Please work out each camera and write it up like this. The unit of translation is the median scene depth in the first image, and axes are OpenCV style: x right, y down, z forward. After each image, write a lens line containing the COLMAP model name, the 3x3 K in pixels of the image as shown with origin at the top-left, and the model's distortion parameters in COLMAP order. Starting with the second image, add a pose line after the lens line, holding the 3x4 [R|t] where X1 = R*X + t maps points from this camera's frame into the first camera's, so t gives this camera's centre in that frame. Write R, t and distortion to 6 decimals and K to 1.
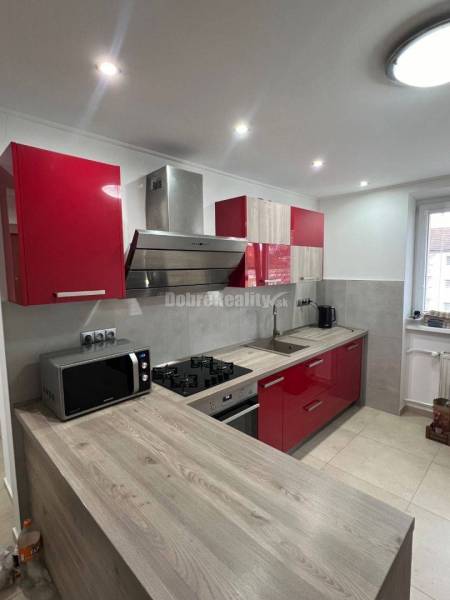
lens RADIAL K [[312.9, 0, 226.7], [0, 312.9, 299.0], [0, 0, 1]] dist [-0.006113, -0.000500]
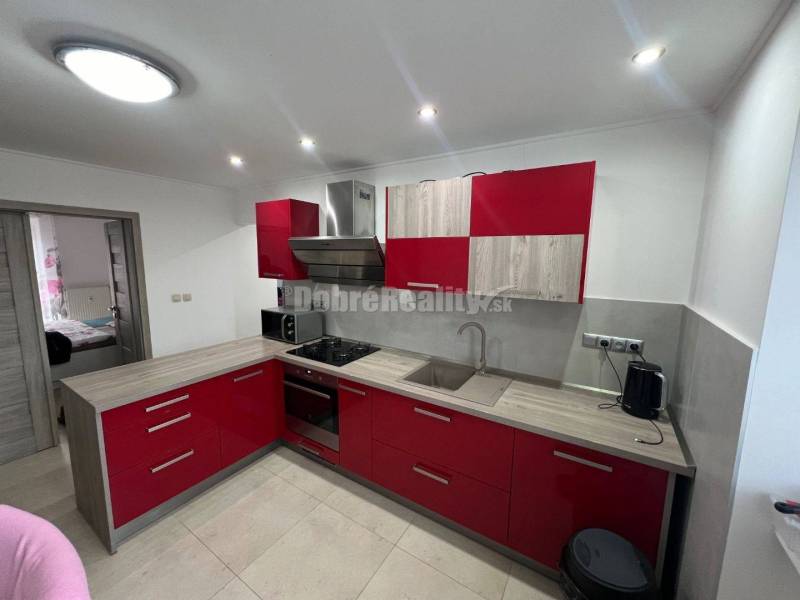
lens RADIAL K [[317.5, 0, 403.3], [0, 317.5, 299.7], [0, 0, 1]] dist [0.003497, 0.000076]
pose [[0.221772, 0.151620, -0.963239, 0.949225], [-0.122406, 0.984352, 0.126761, -0.123333], [0.967385, 0.089794, 0.236860, 0.809624]]
